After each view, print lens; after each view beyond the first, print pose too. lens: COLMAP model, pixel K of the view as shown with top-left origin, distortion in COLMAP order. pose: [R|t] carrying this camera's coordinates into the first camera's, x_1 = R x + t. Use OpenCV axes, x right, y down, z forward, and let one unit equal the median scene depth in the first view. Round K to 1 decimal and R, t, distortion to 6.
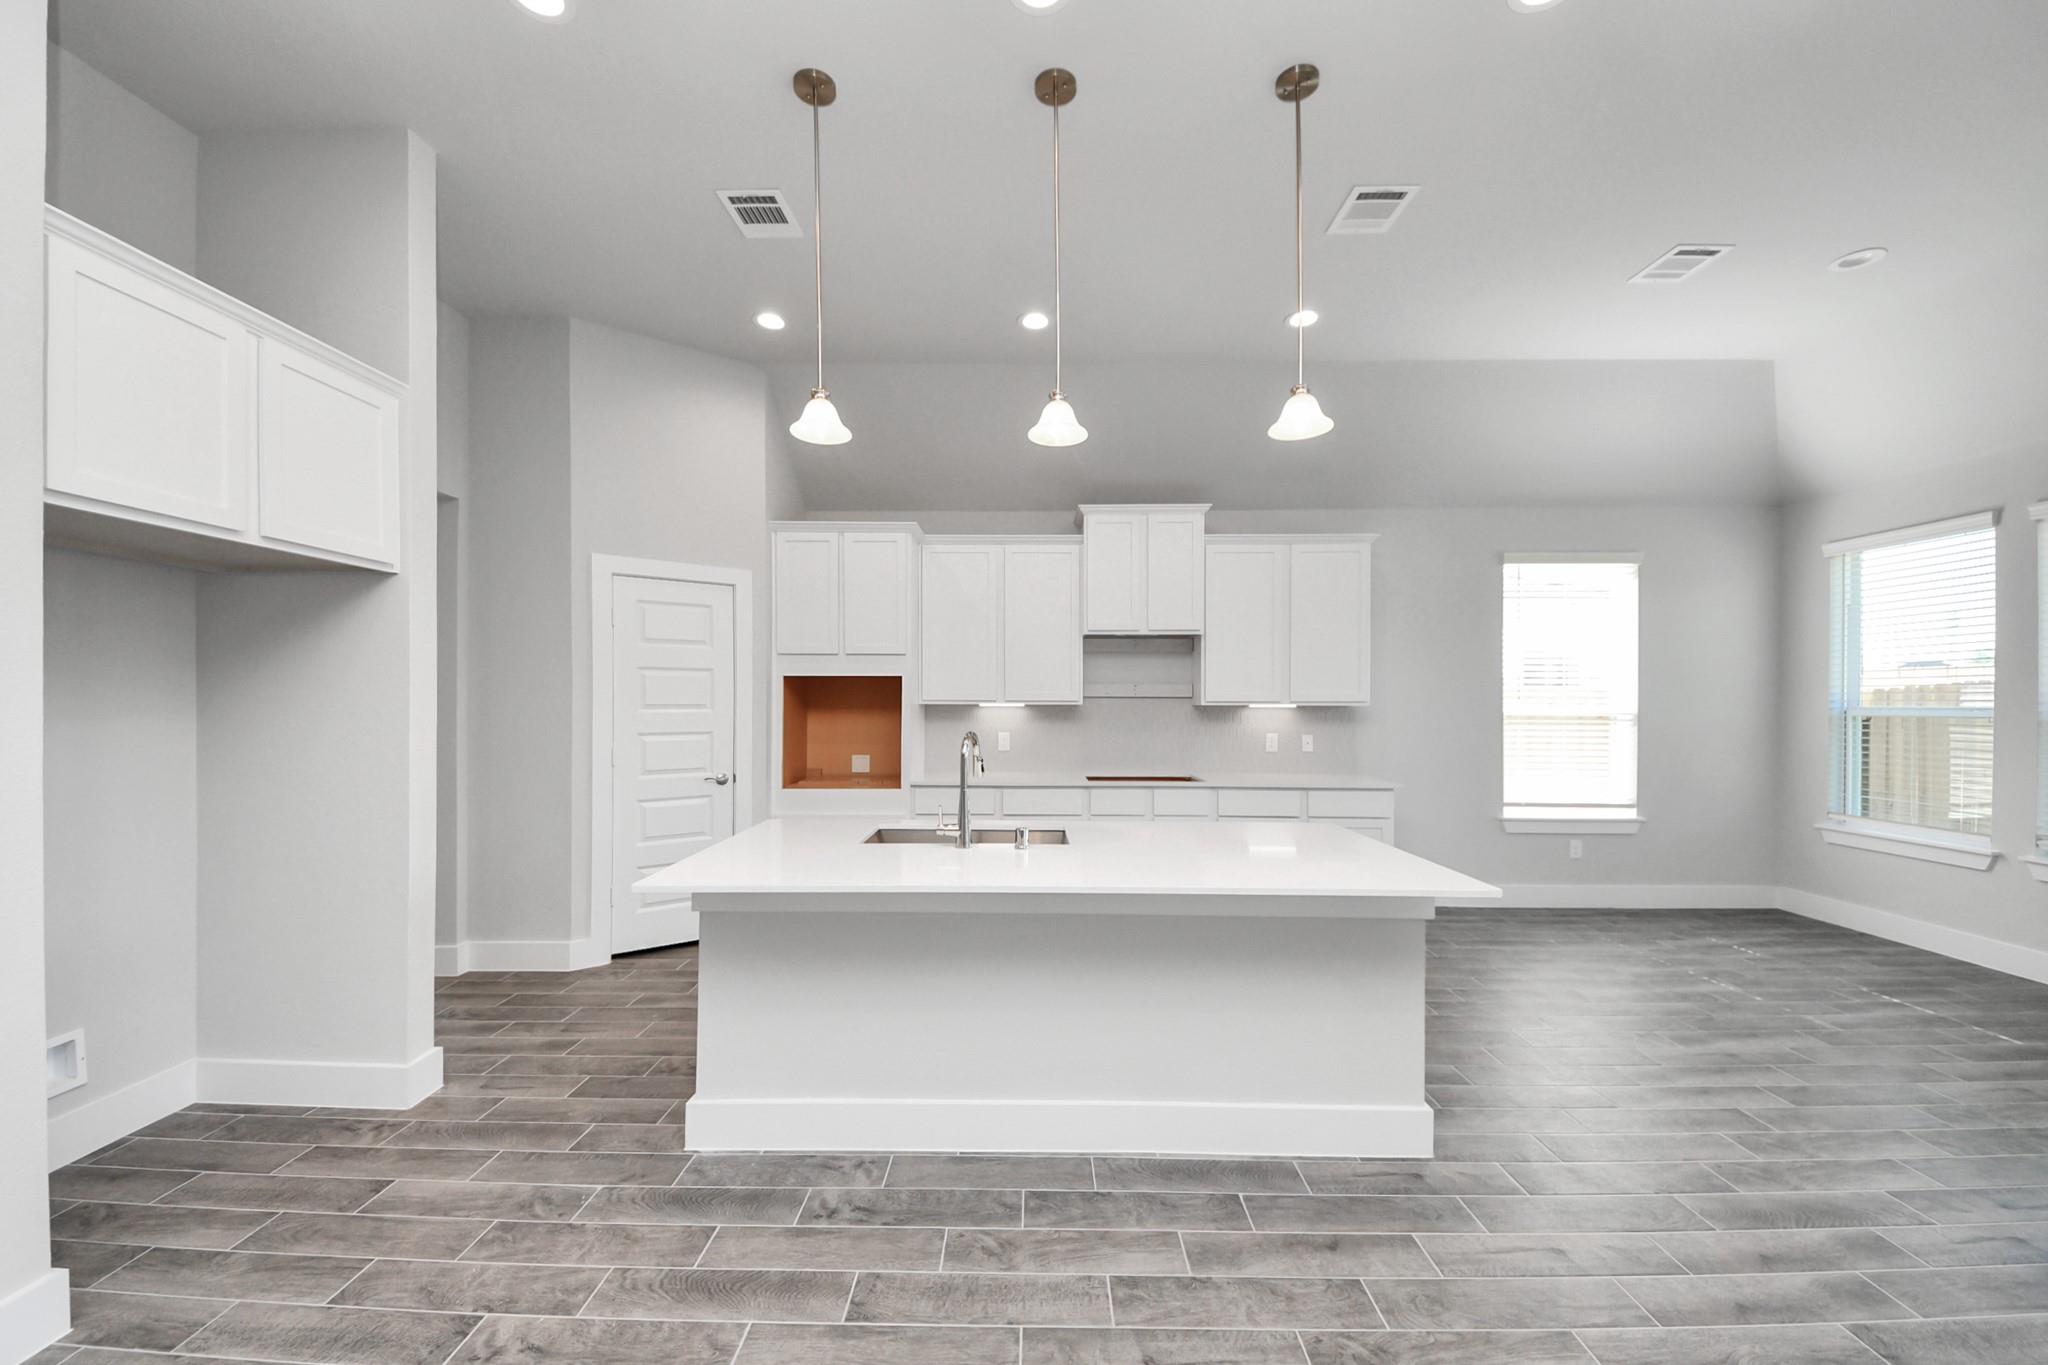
lens RADIAL K [[758.4, 0, 1022.9], [0, 758.4, 701.4], [0, 0, 1]] dist [0.016285, -0.014933]
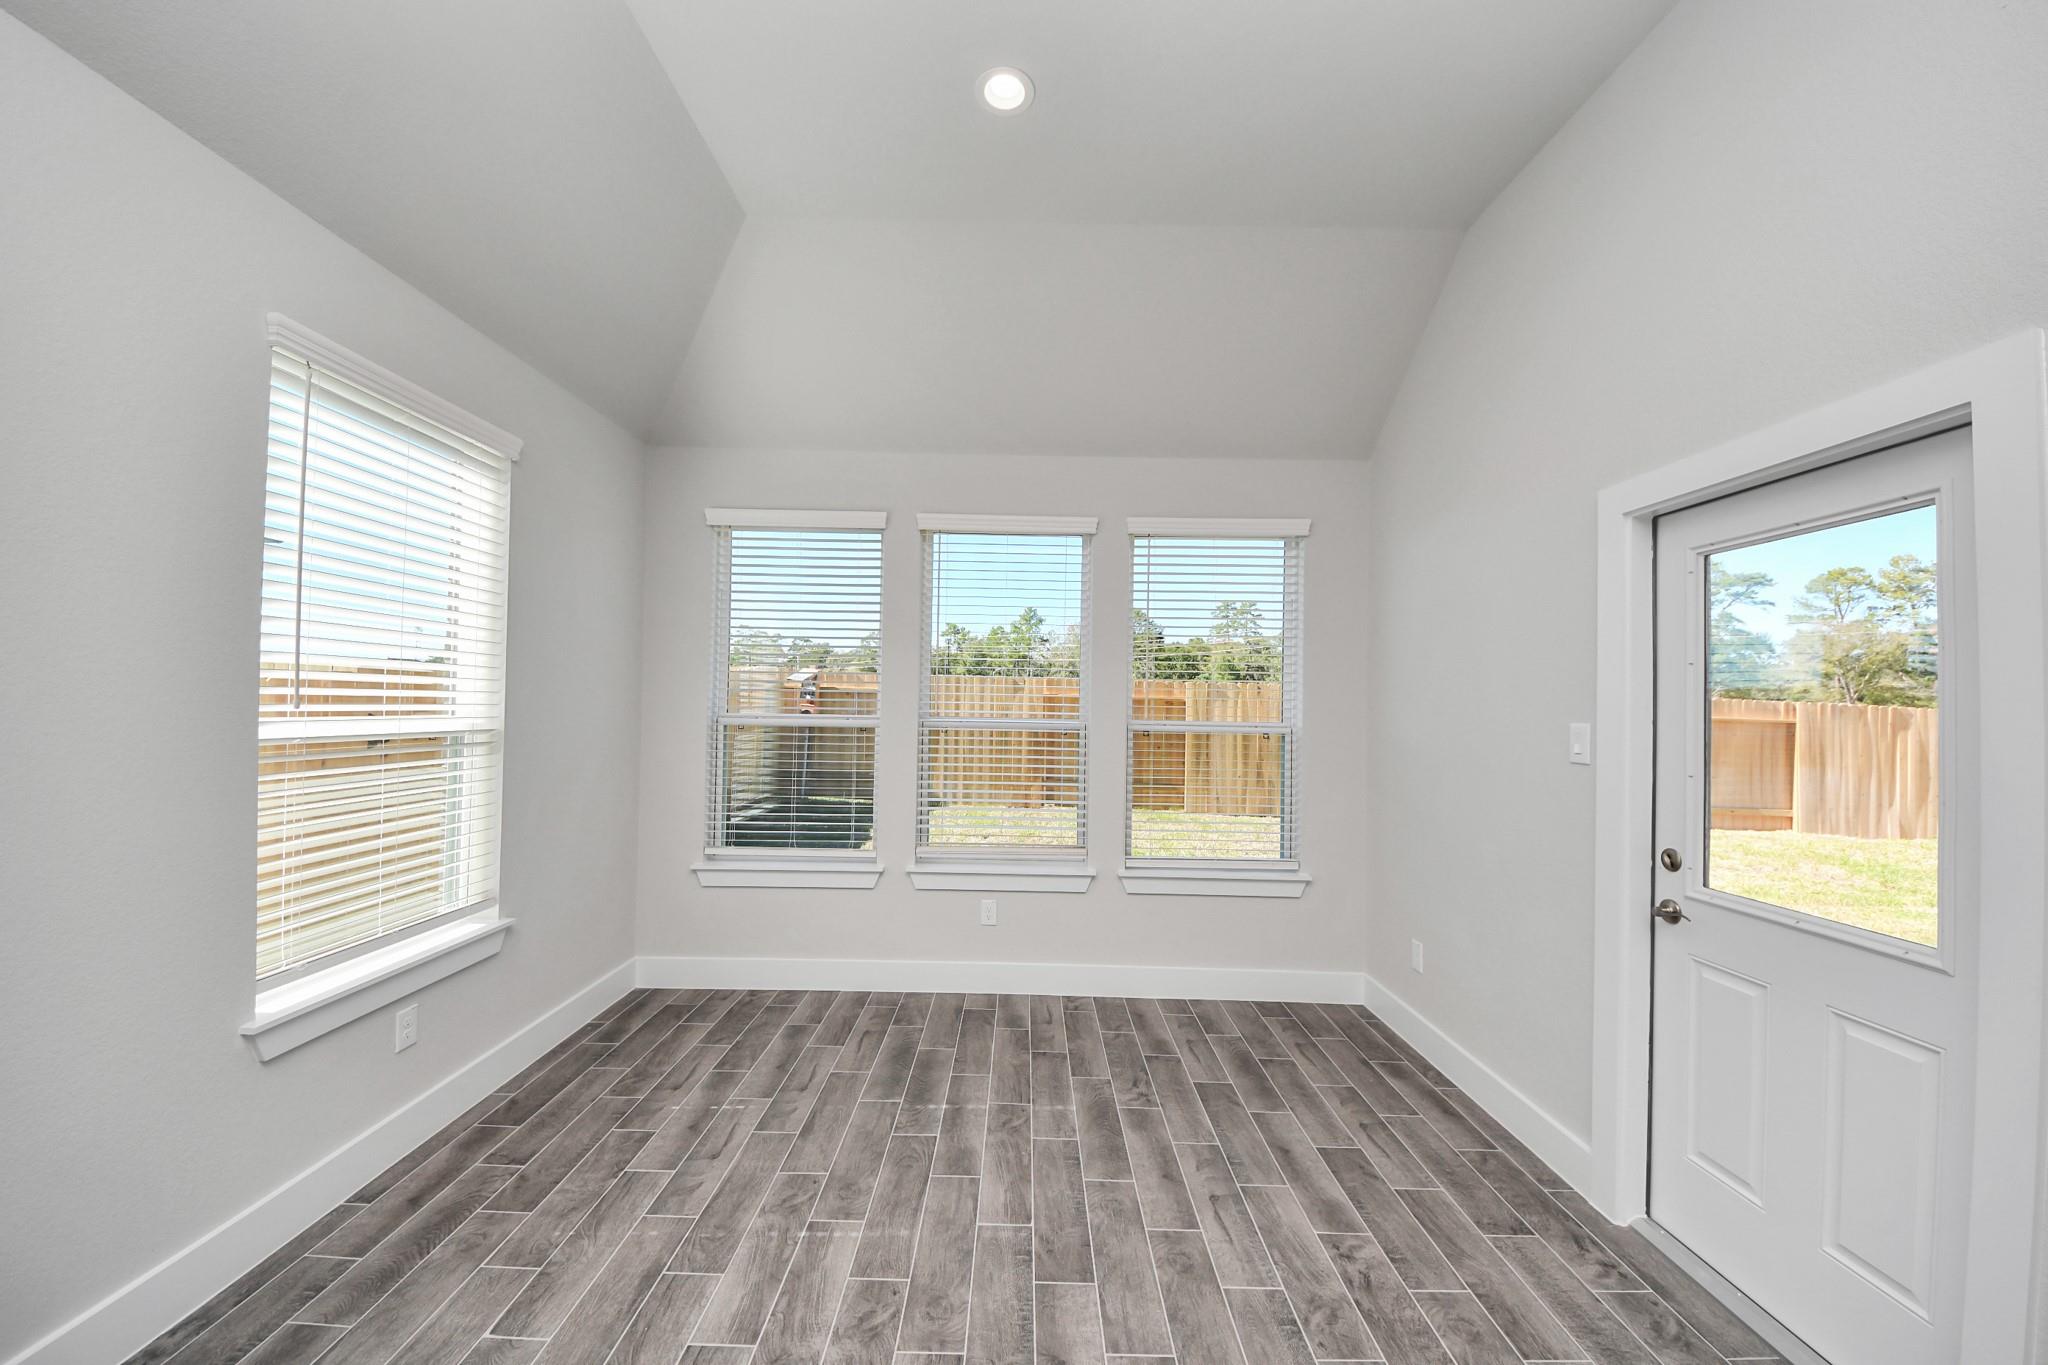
lens RADIAL K [[719.7, 0, 1018.3], [0, 719.7, 693.8], [0, 0, 1]] dist [0.010714, -0.011478]
pose [[-0.012127, 0.010651, 0.999870, 0.362894], [-0.018100, 0.999777, -0.010869, -0.014966], [-0.999763, -0.018229, -0.011932, 0.820198]]
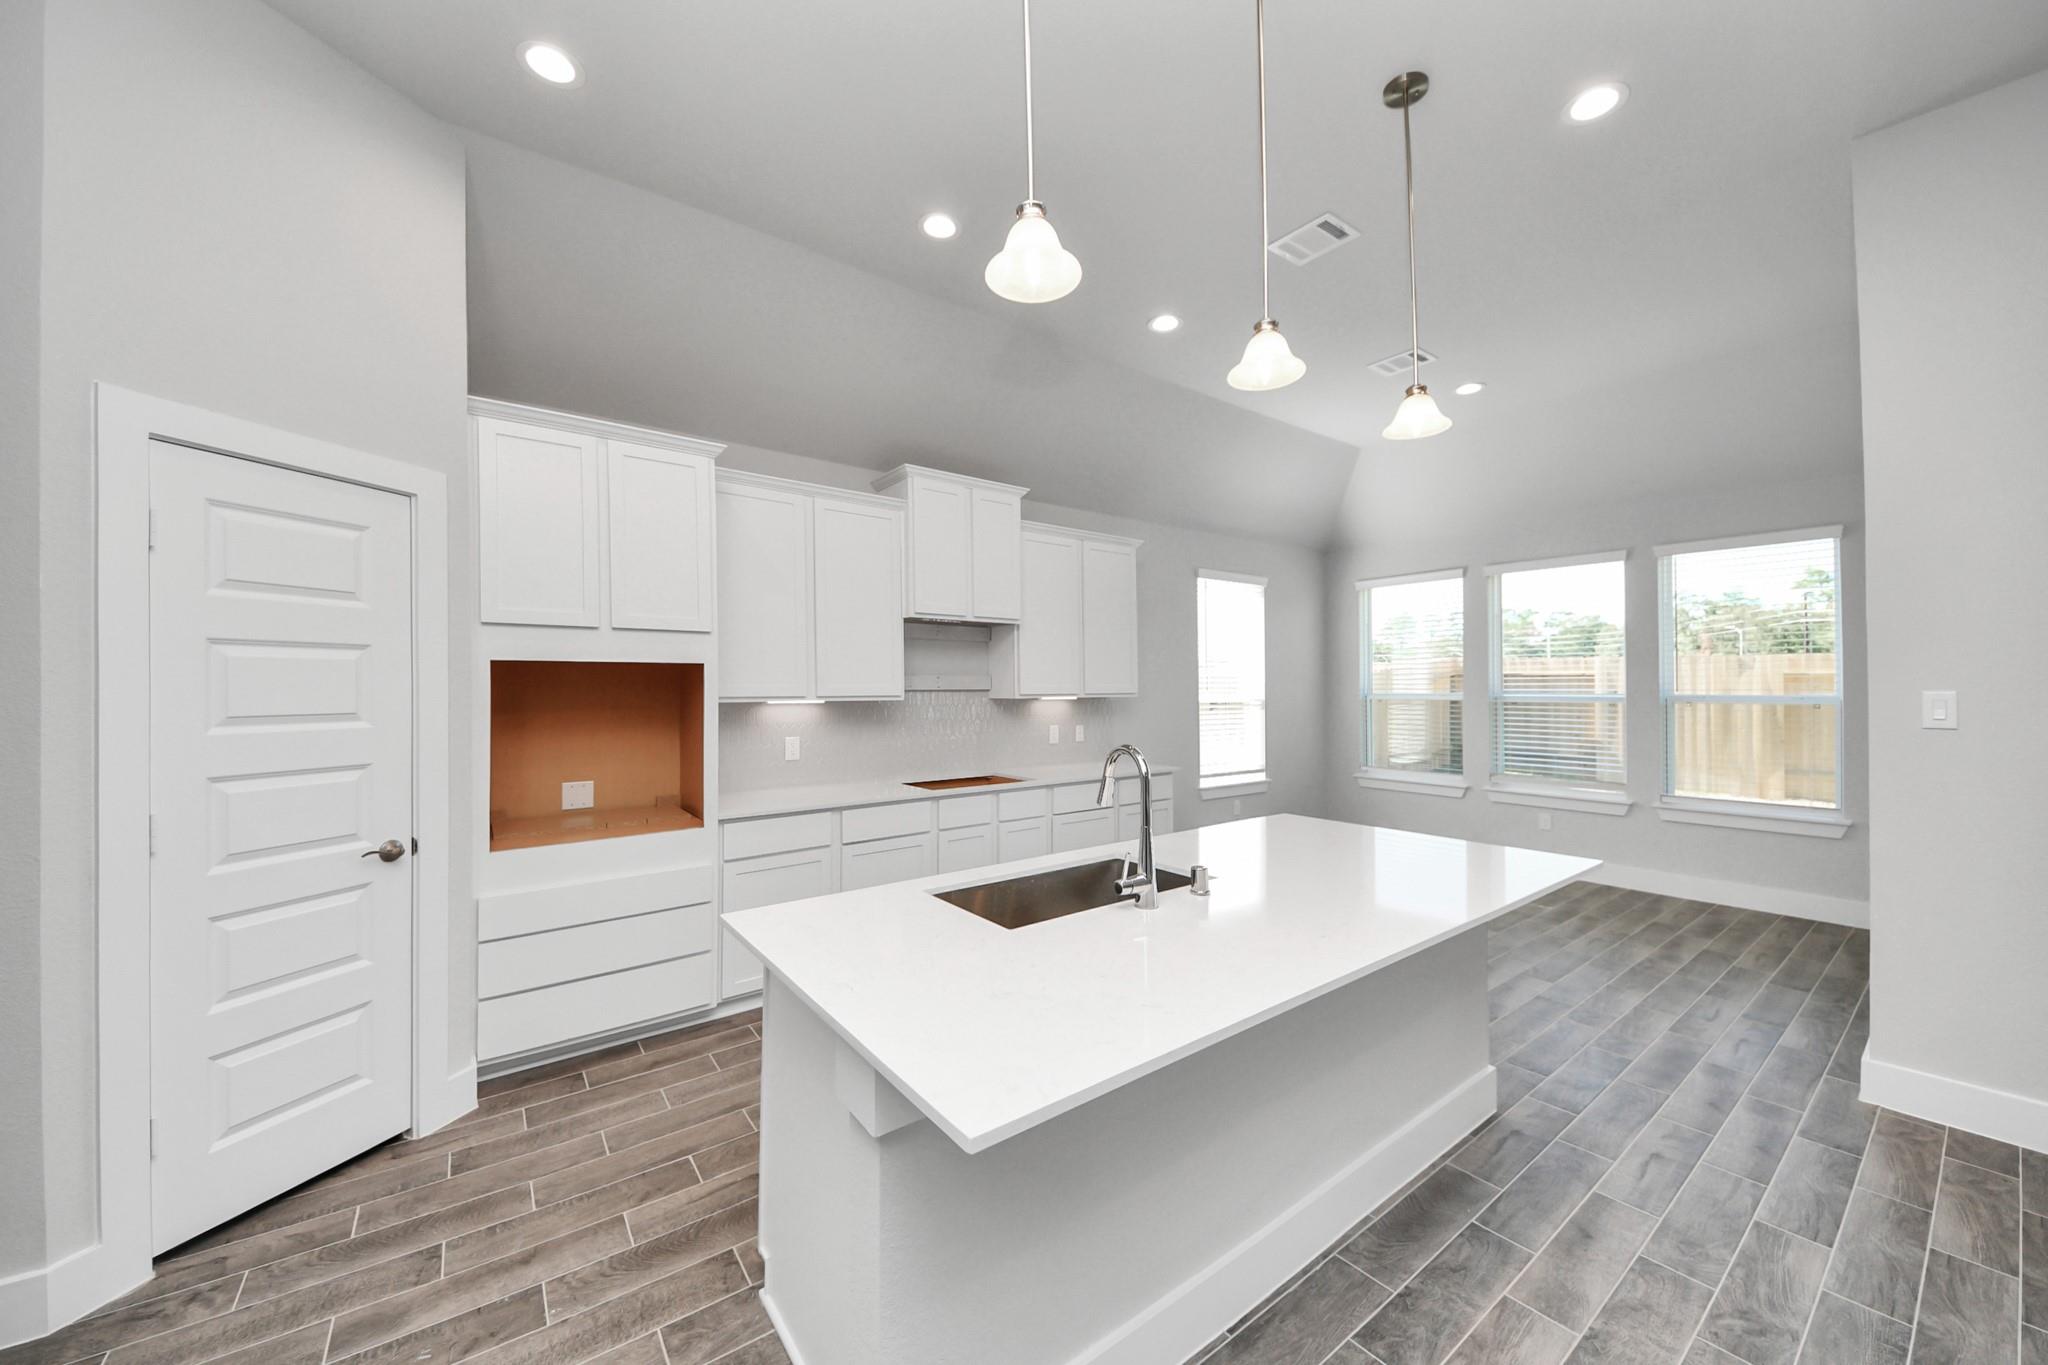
lens RADIAL K [[736.3, 0, 1024.0], [0, 736.3, 682.5], [0, 0, 1]] dist [0.051245, -0.027999]
pose [[0.788443, -0.001023, 0.615106, -0.394581], [0.005570, 0.999969, -0.005477, -0.012076], [-0.615082, 0.007745, 0.788425, 0.321908]]
